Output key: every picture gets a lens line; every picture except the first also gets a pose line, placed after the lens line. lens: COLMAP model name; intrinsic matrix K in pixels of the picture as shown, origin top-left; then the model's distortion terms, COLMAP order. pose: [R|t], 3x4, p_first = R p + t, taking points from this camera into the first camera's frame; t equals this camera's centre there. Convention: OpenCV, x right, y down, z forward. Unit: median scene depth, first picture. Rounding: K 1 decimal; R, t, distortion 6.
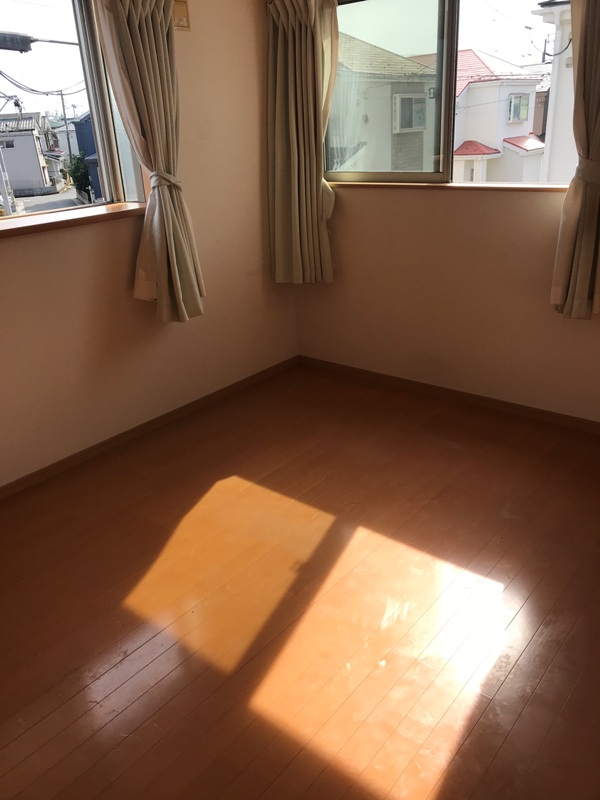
lens RADIAL K [[654.4, 0, 304.8], [0, 654.4, 402.5], [0, 0, 1]] dist [0.047102, -0.069730]
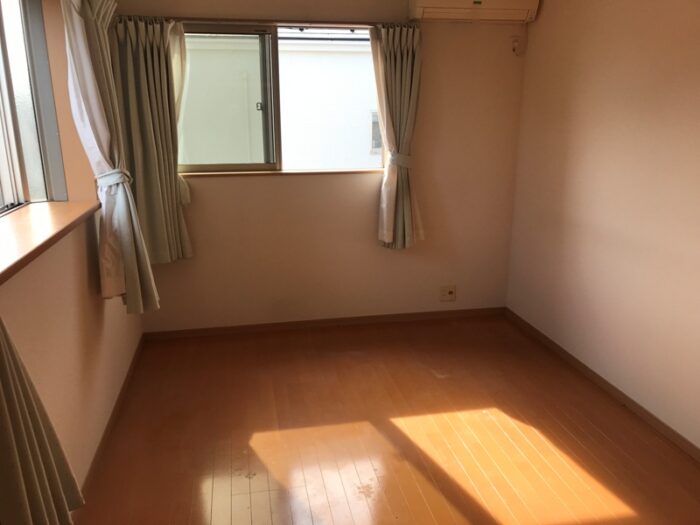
lens RADIAL K [[572.6, 0, 347.1], [0, 572.6, 259.5], [0, 0, 1]] dist [0.047102, -0.069730]
pose [[0.637917, -0.152513, 0.754852, -0.612774], [0.276225, 0.960284, -0.039416, -0.074075], [-0.718861, 0.233653, 0.654709, 0.173129]]
